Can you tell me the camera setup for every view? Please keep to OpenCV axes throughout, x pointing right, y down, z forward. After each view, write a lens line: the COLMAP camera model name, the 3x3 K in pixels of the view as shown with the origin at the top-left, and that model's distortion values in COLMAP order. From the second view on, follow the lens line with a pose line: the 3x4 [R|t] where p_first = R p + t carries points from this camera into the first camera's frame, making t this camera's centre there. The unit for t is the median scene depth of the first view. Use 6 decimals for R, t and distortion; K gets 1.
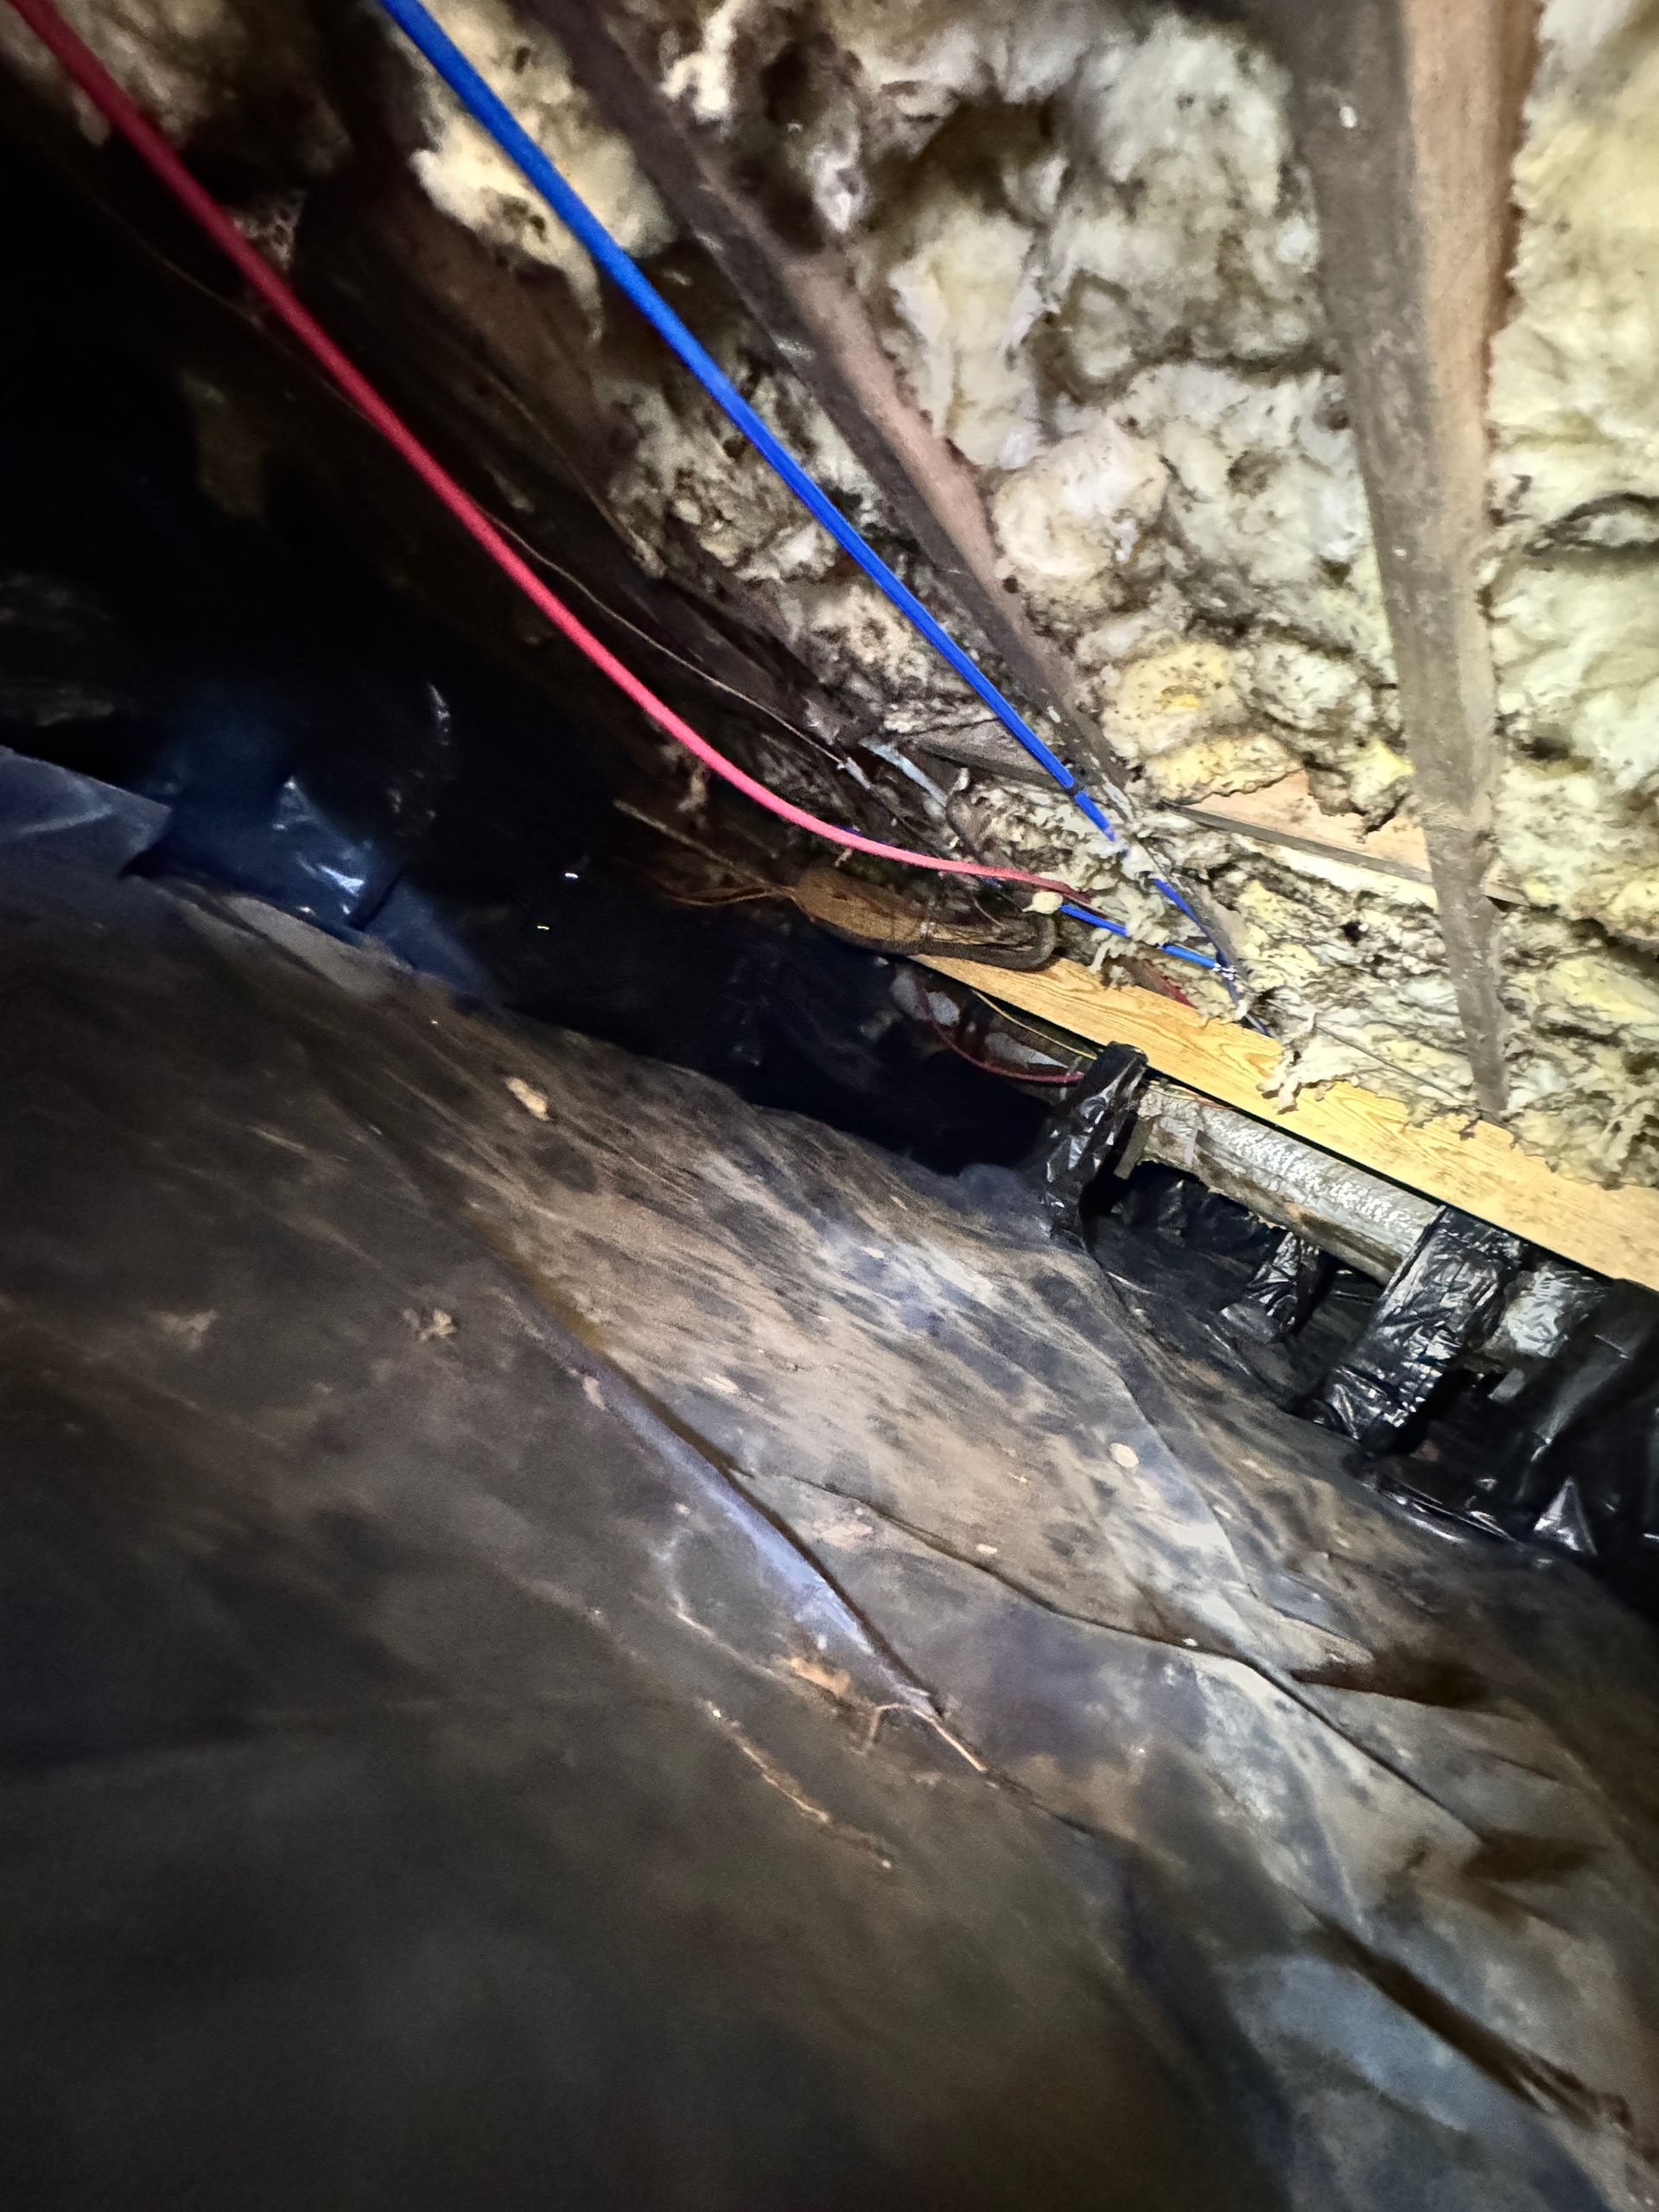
lens RADIAL K [[882.6, 0, 829.5], [0, 882.6, 1106.0], [0, 0, 1]] dist [0.000744, -0.000300]
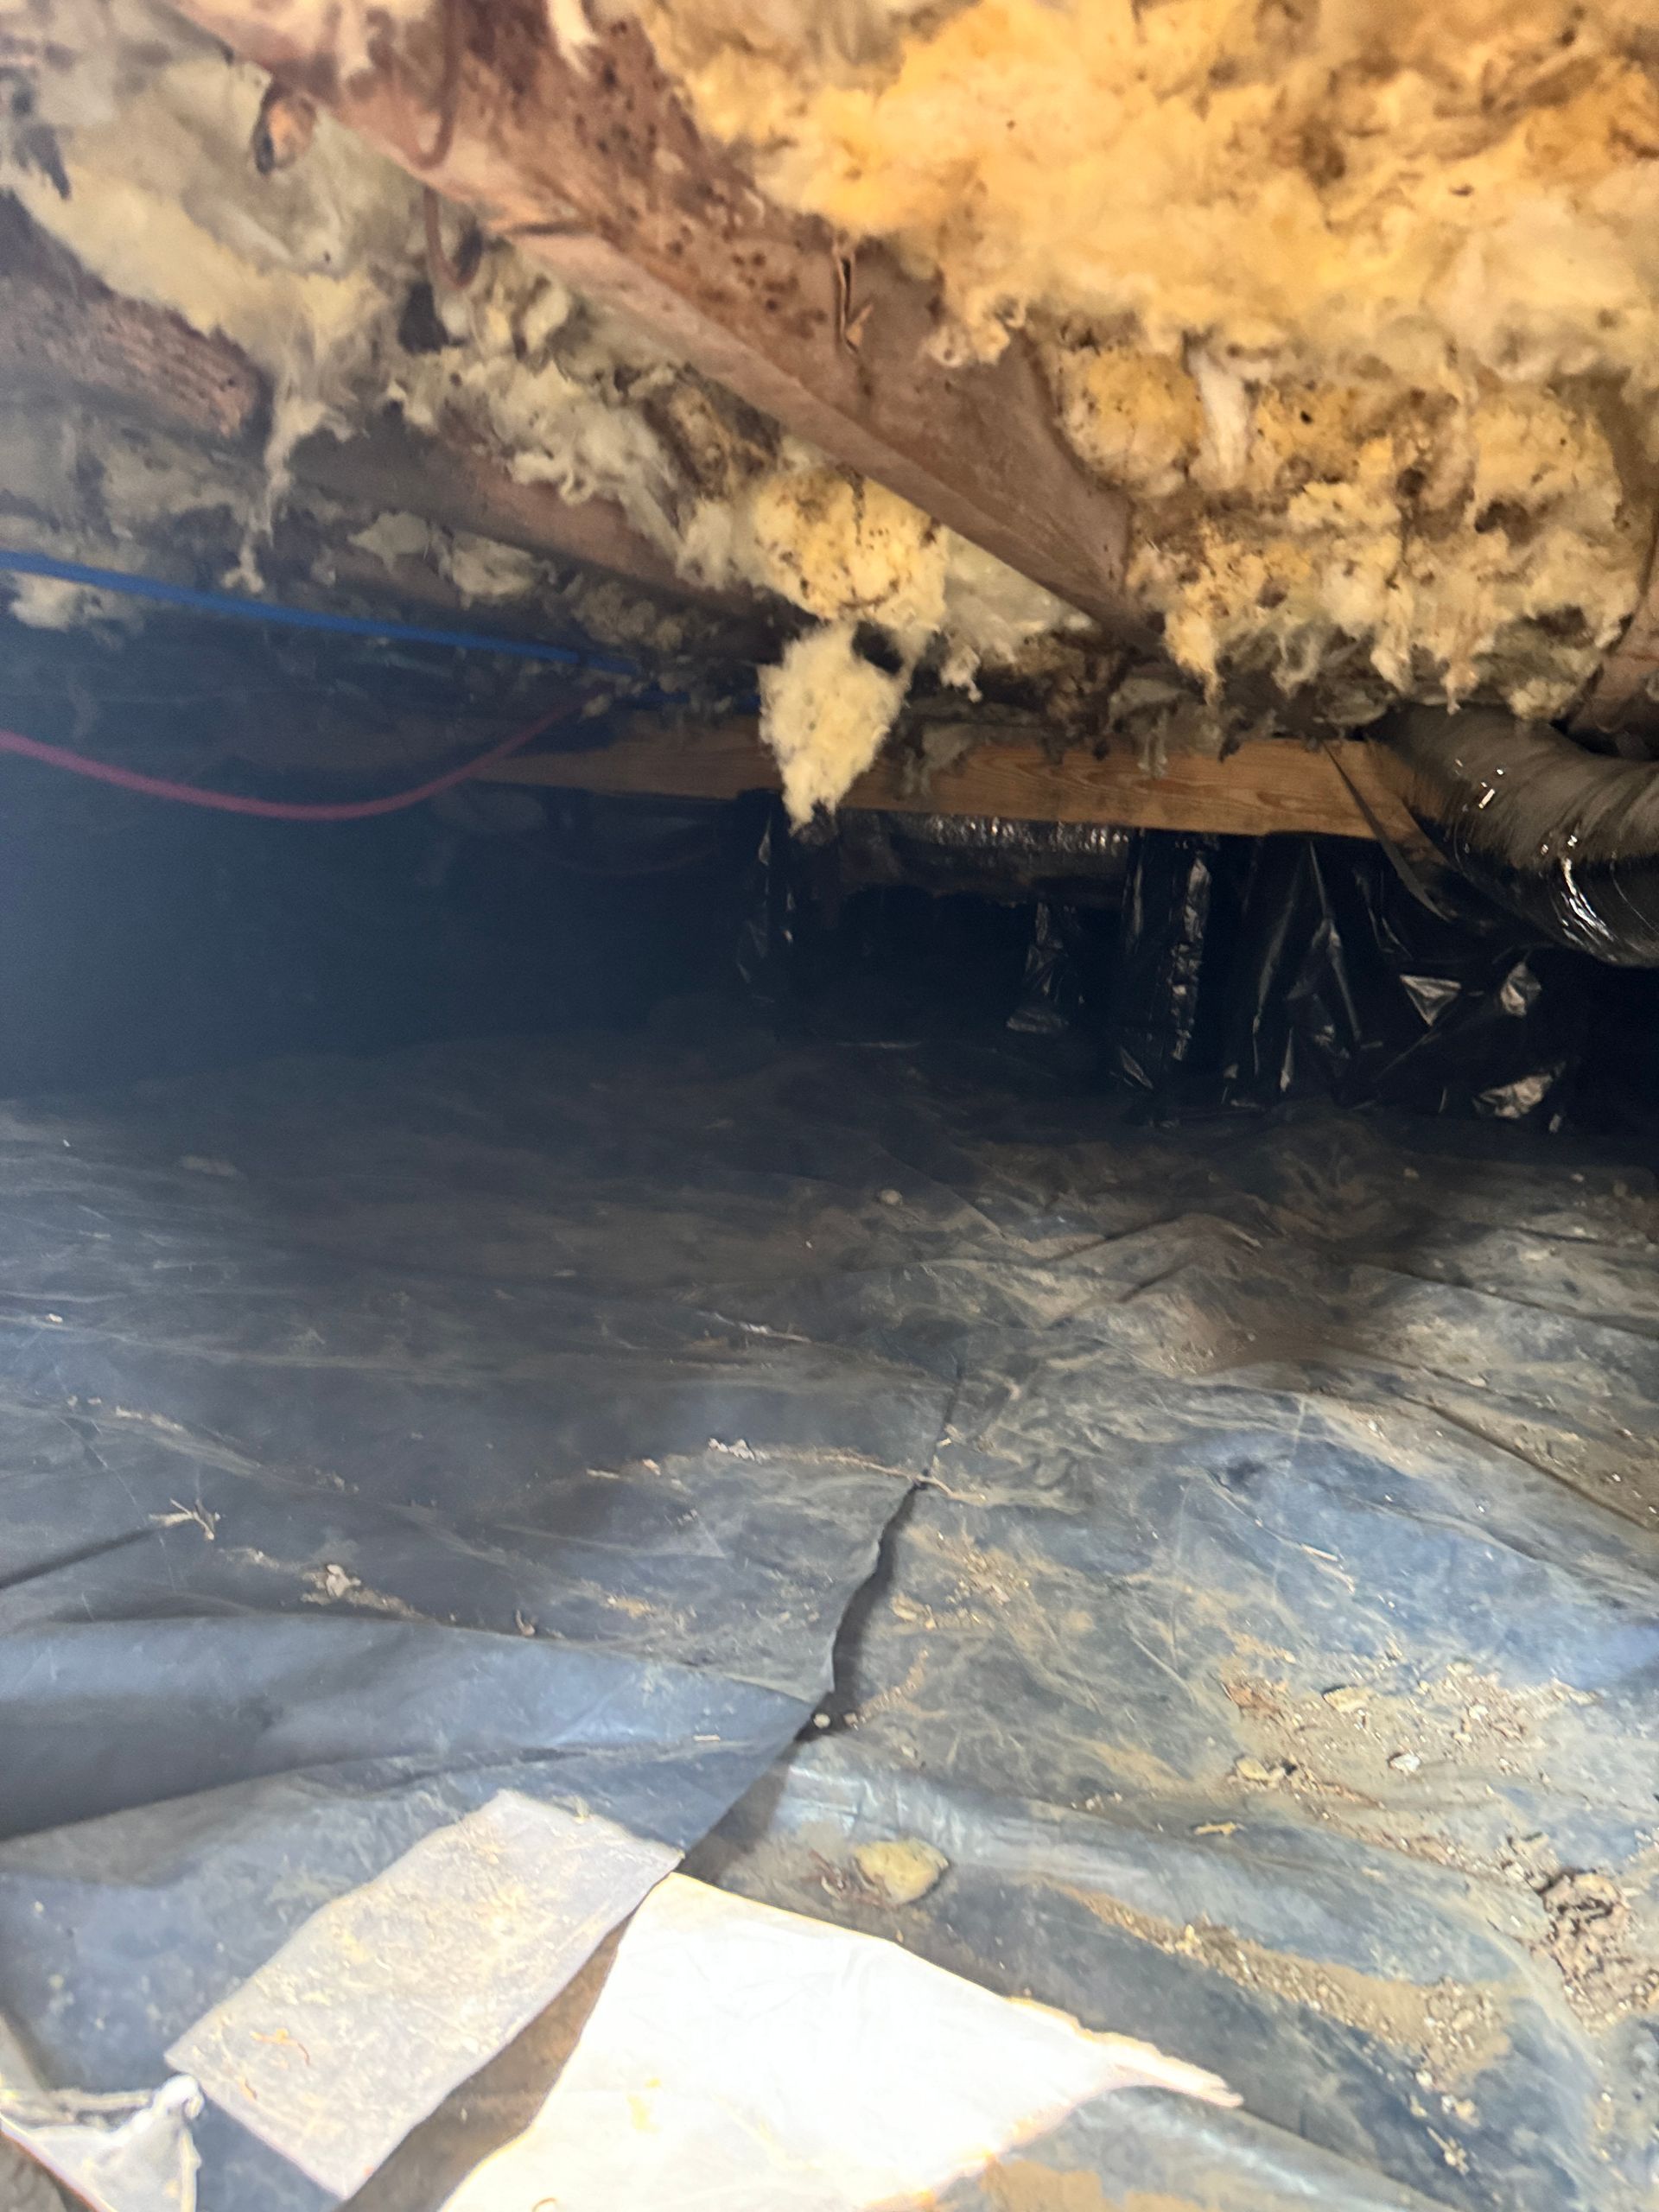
lens RADIAL K [[1496.5, 0, 829.5], [0, 1496.5, 1106.0], [0, 0, 1]] dist [0.002280, 0.005648]
pose [[0.861562, -0.458366, 0.218199, -0.077514], [0.420912, 0.885288, 0.197732, -0.094604], [-0.283803, -0.078516, 0.955663, -0.629960]]
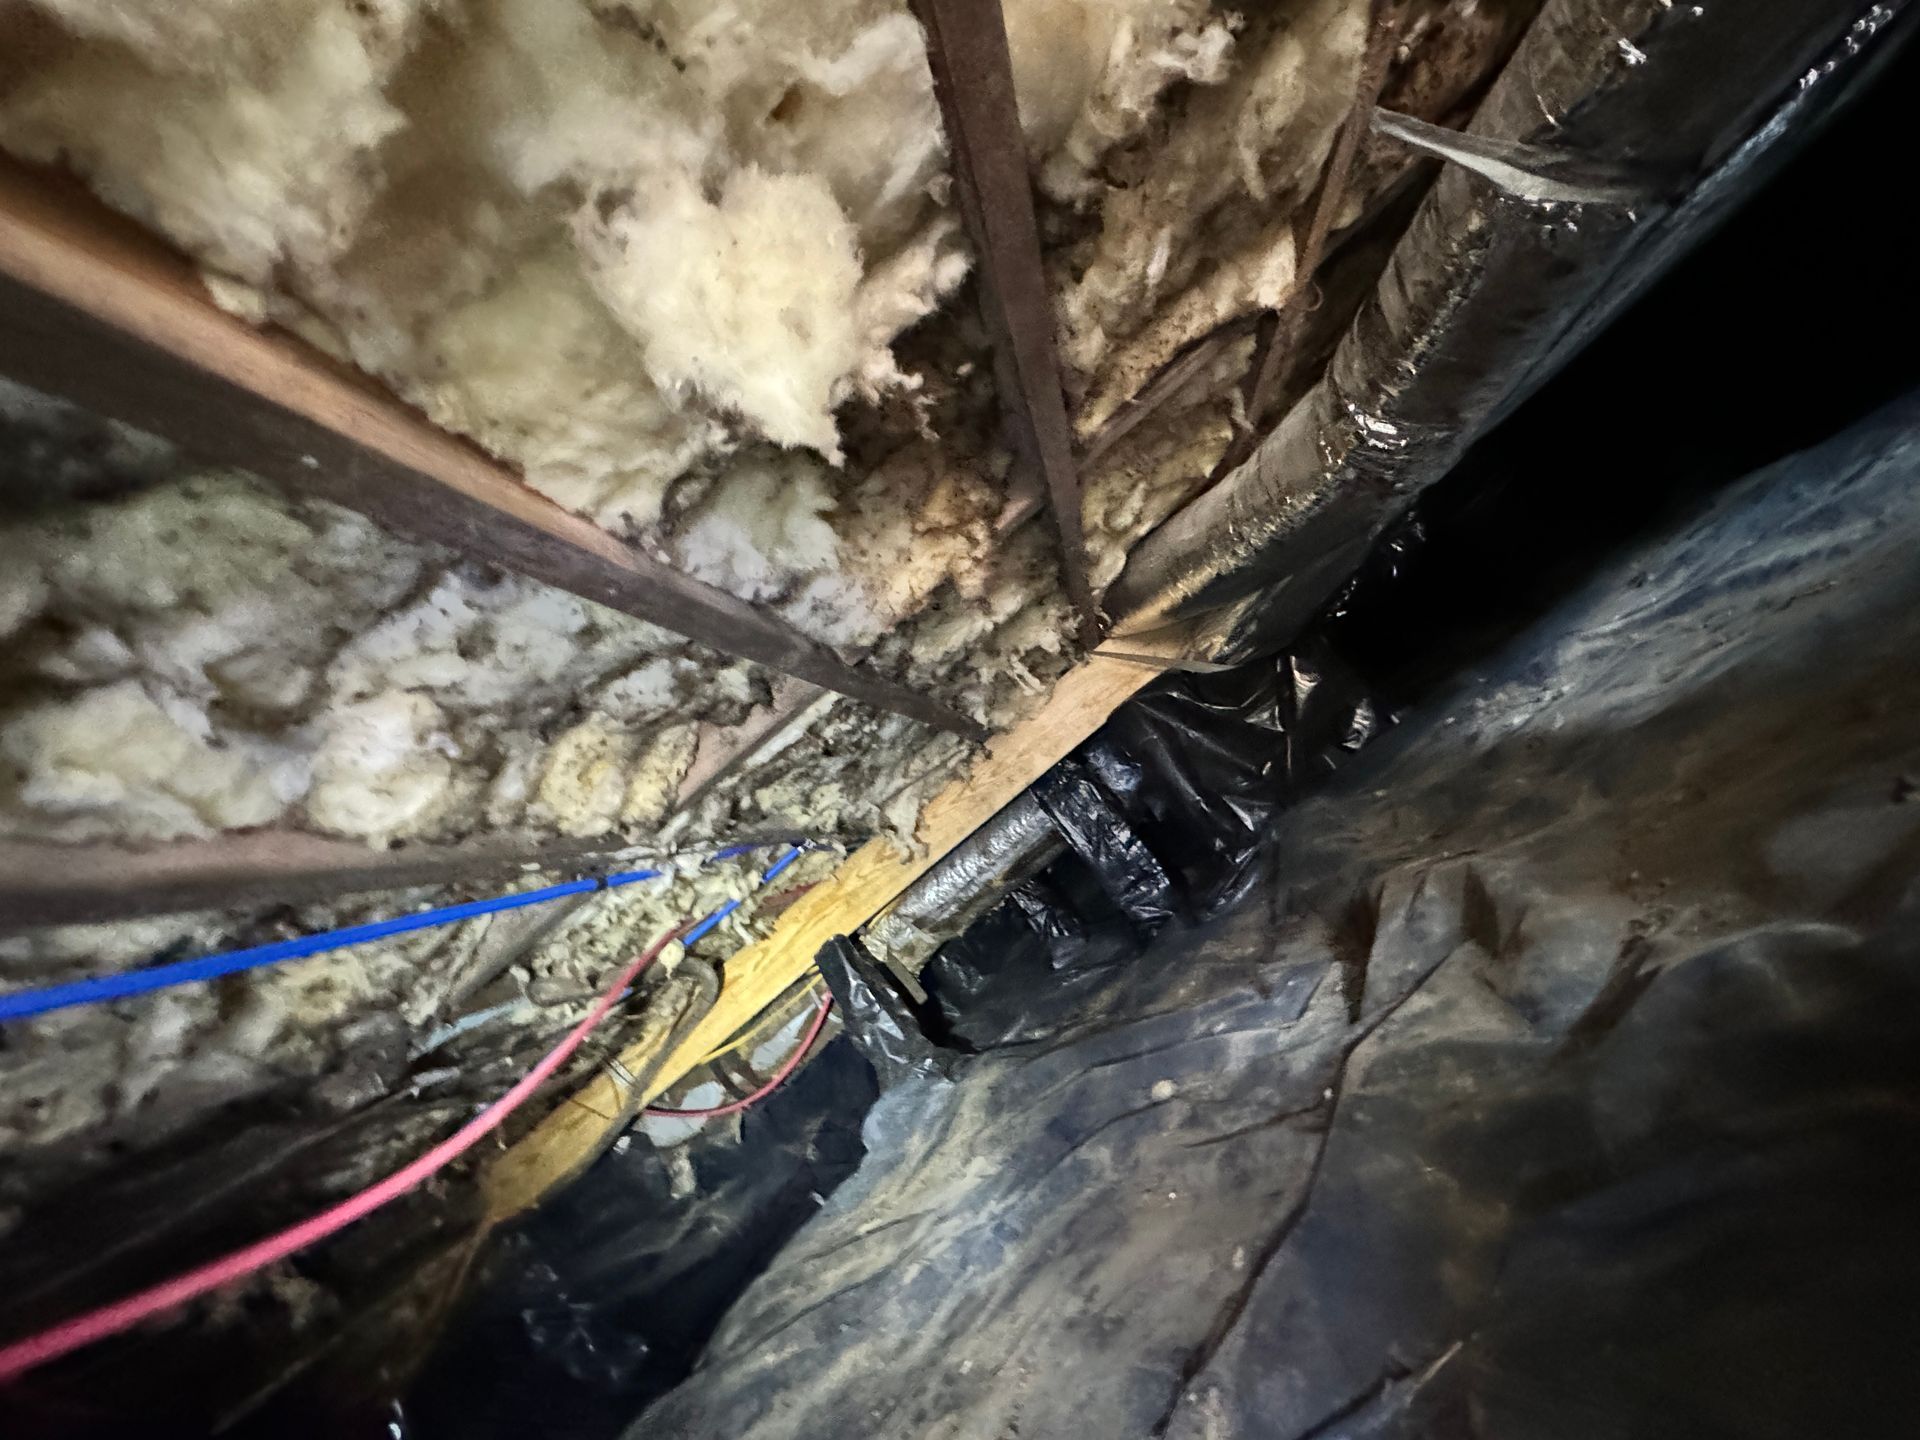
lens RADIAL K [[766.1, 0, 960.5], [0, 766.1, 717.9], [0, 0, 1]] dist [0.000744, -0.000300]
pose [[0.333392, -0.710199, 0.620054, -0.015753], [0.911951, 0.409761, -0.021006, -0.010506], [-0.239156, 0.572462, 0.784278, 0.018636]]
